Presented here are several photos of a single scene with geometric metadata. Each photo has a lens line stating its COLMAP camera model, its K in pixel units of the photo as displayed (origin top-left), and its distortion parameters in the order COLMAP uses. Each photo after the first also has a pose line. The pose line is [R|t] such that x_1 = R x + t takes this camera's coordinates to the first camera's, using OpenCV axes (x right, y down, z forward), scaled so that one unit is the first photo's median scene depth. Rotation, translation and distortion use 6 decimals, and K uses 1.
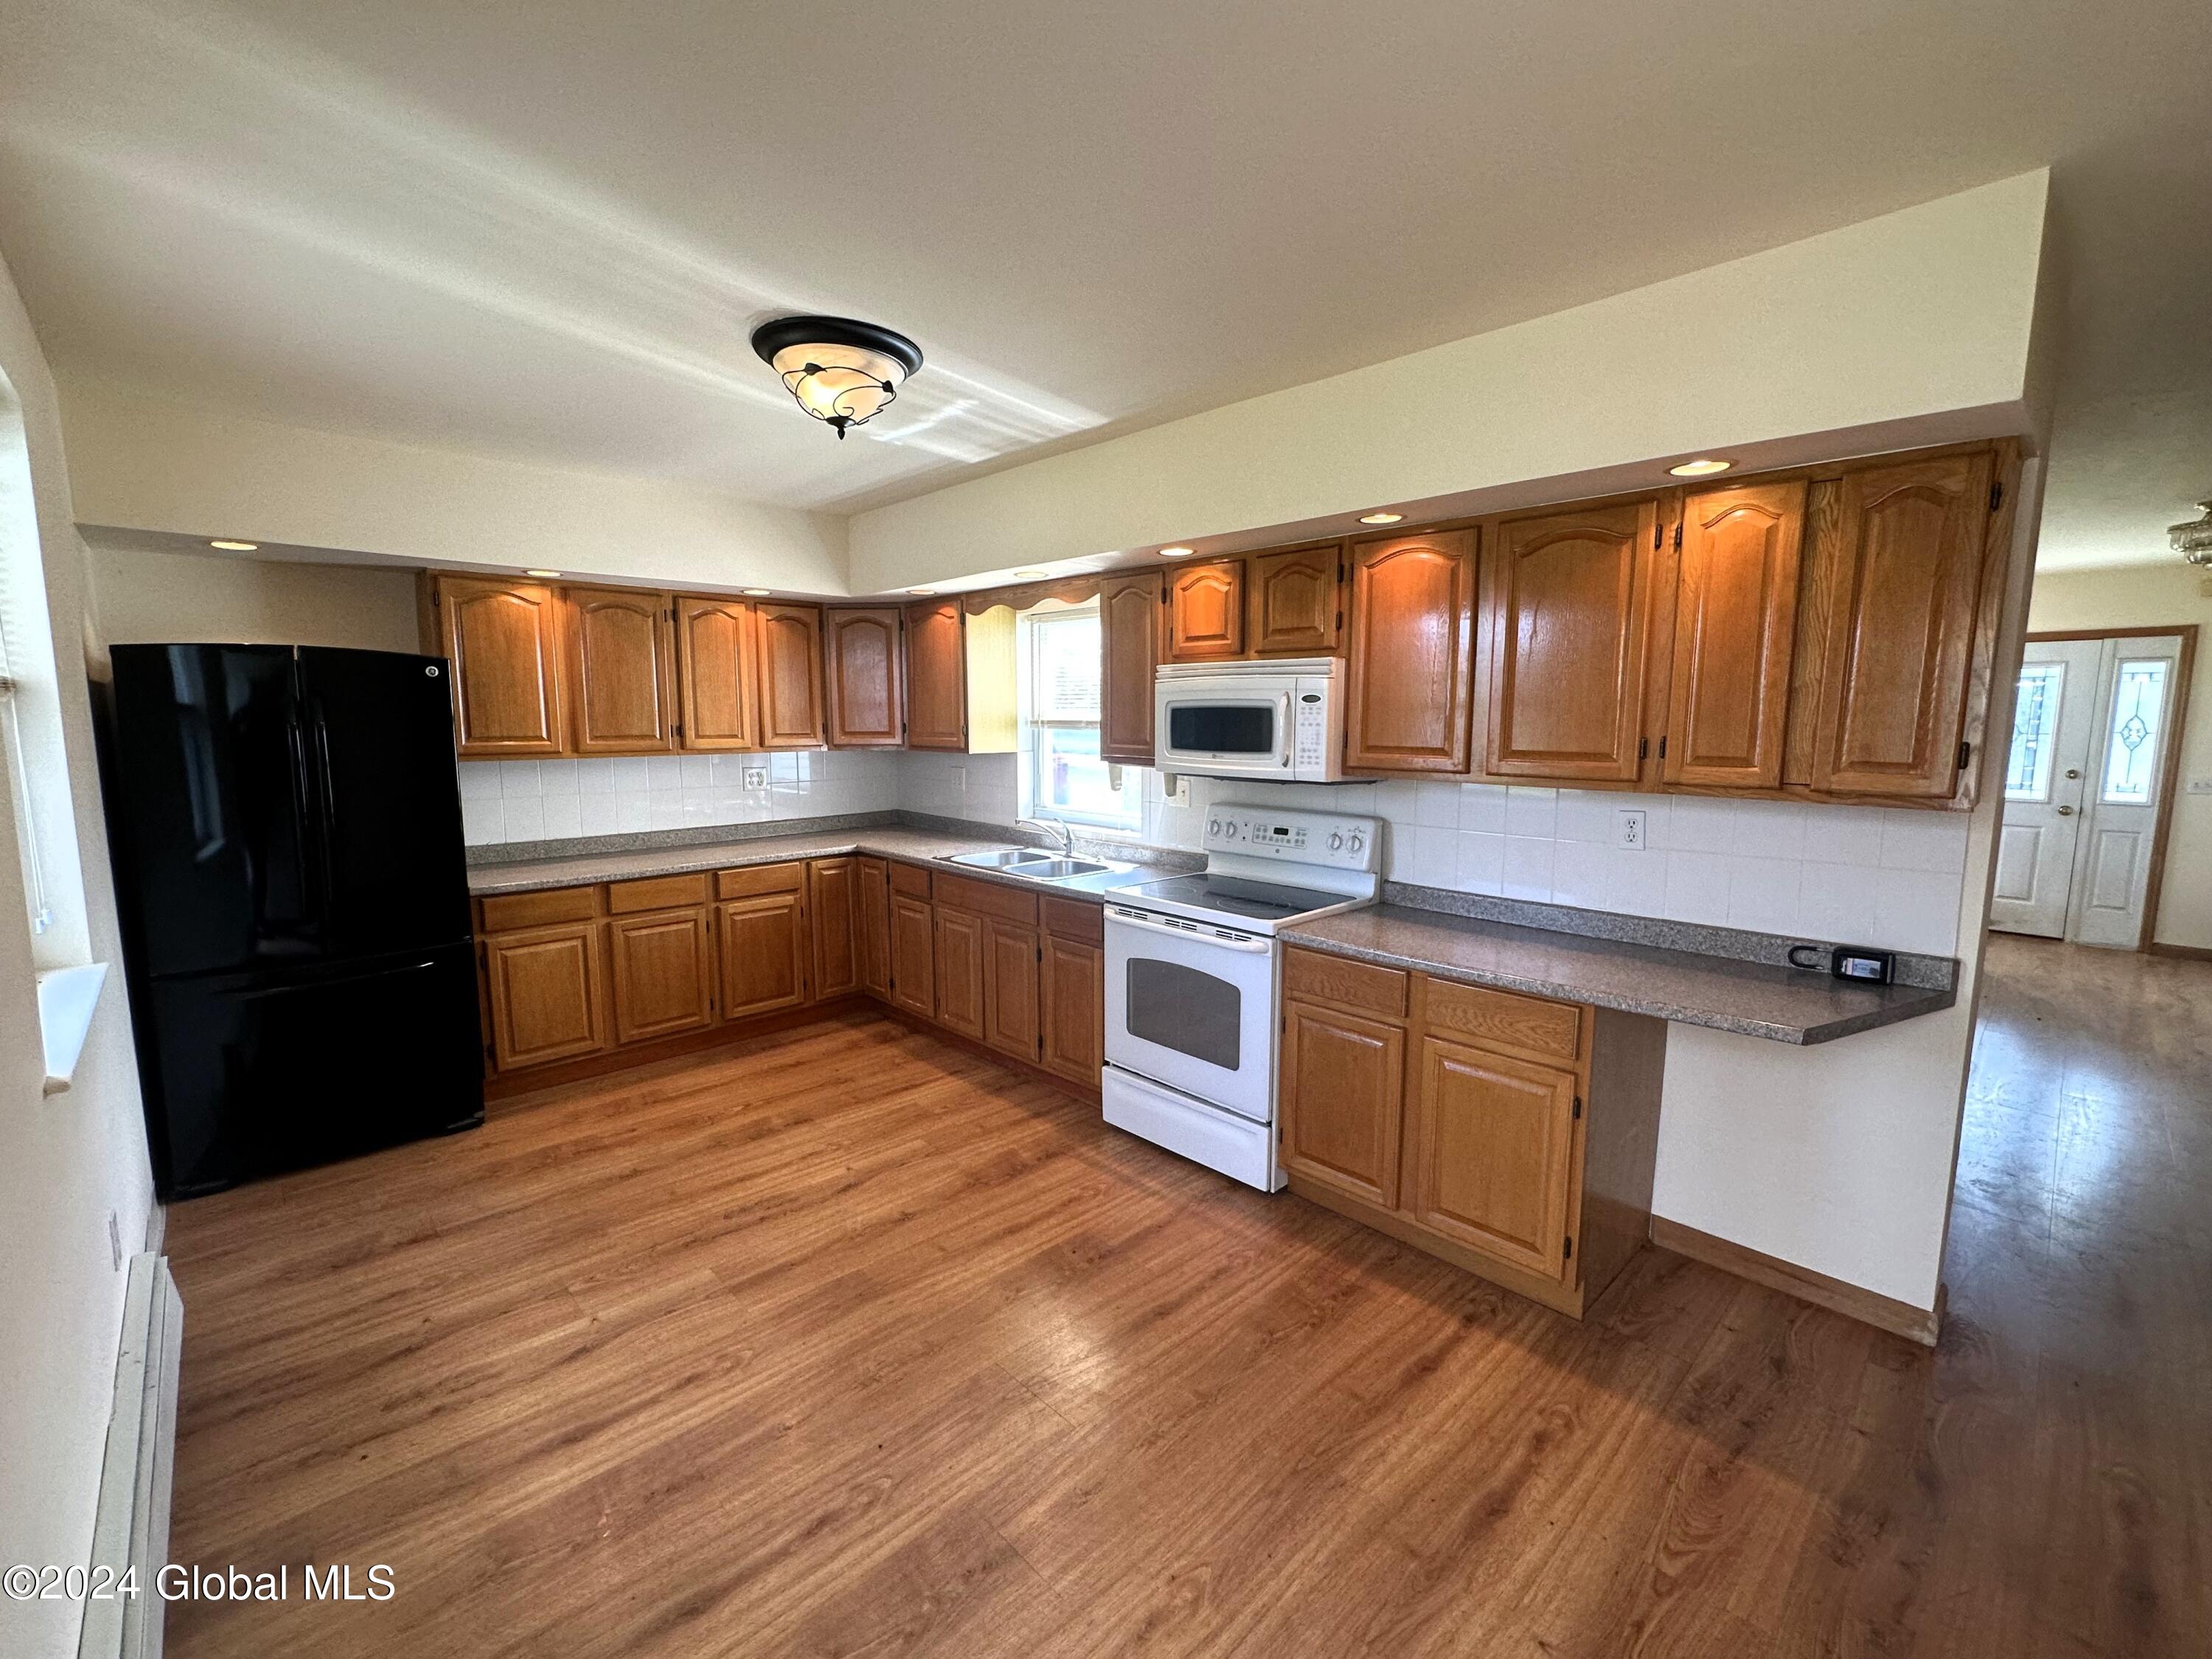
lens RADIAL K [[931.9, 0, 1104.7], [0, 931.9, 832.5], [0, 0, 1]] dist [-0.000954, 0.000197]
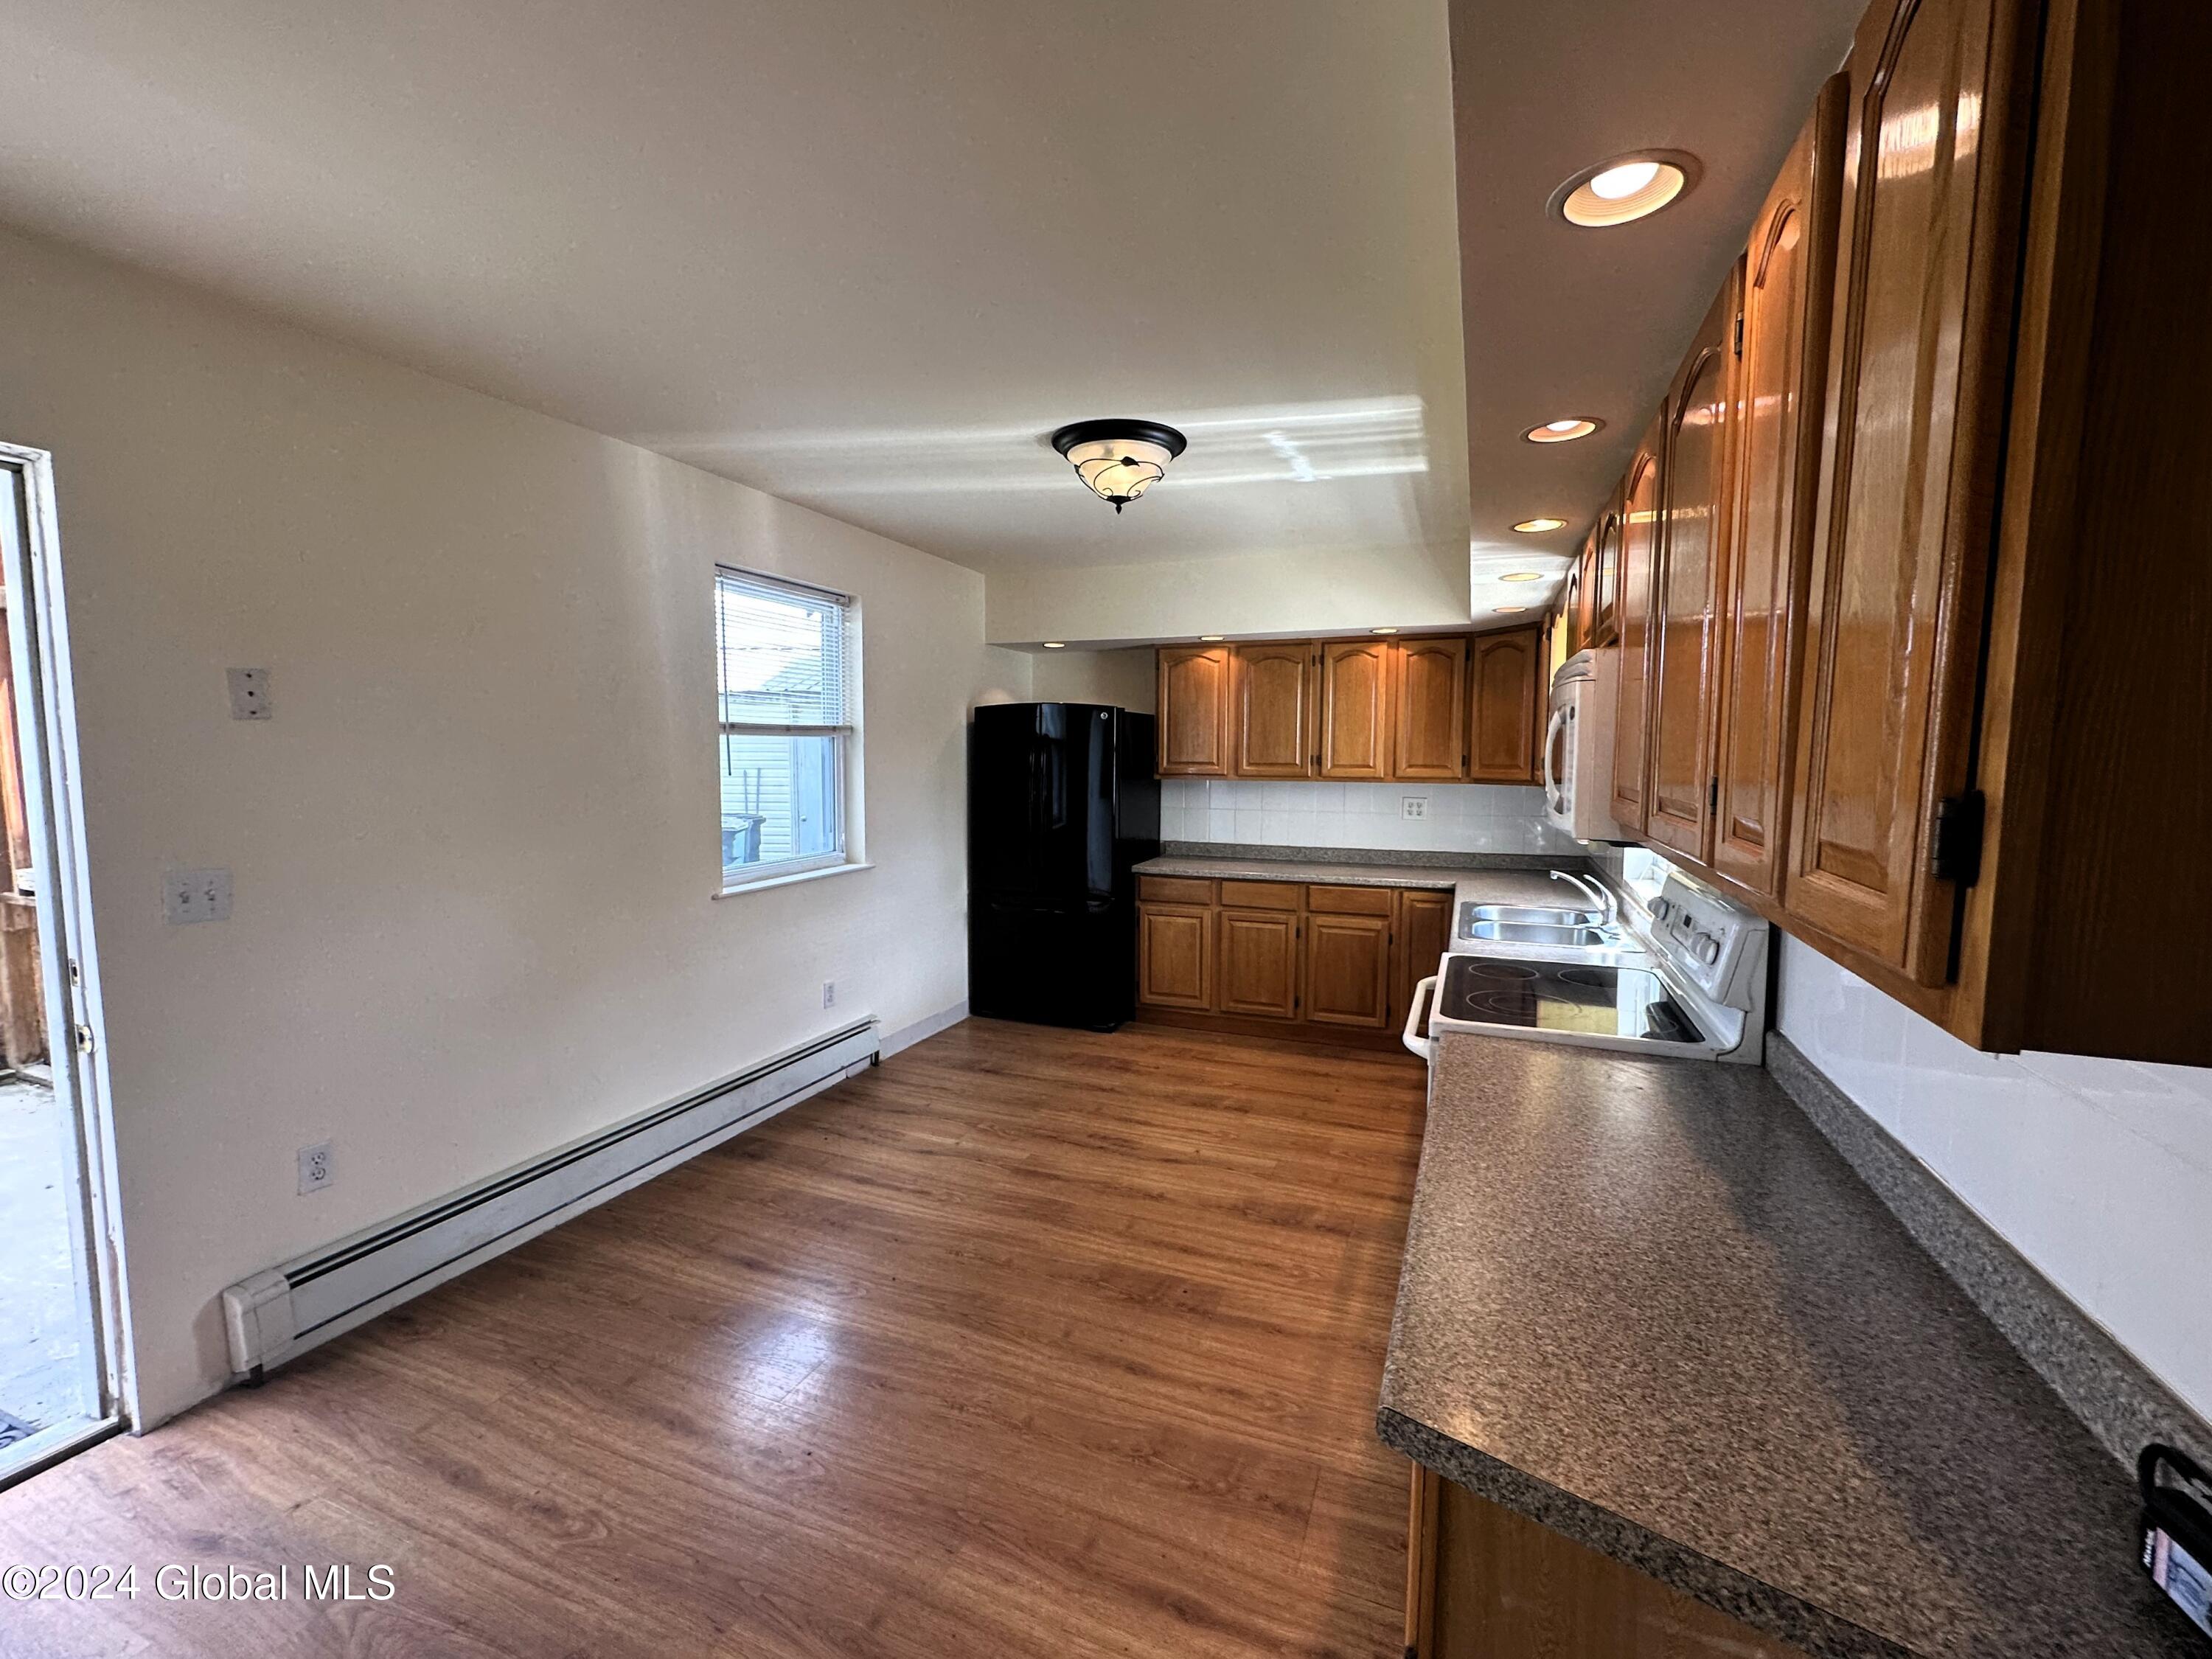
lens RADIAL K [[931.9, 0, 1104.7], [0, 931.9, 832.5], [0, 0, 1]] dist [-0.000954, 0.000197]
pose [[0.417901, 0.079906, -0.904972, 0.564080], [-0.118618, 0.992396, 0.032849, -0.033022], [0.900716, 0.093619, 0.424202, 0.343687]]
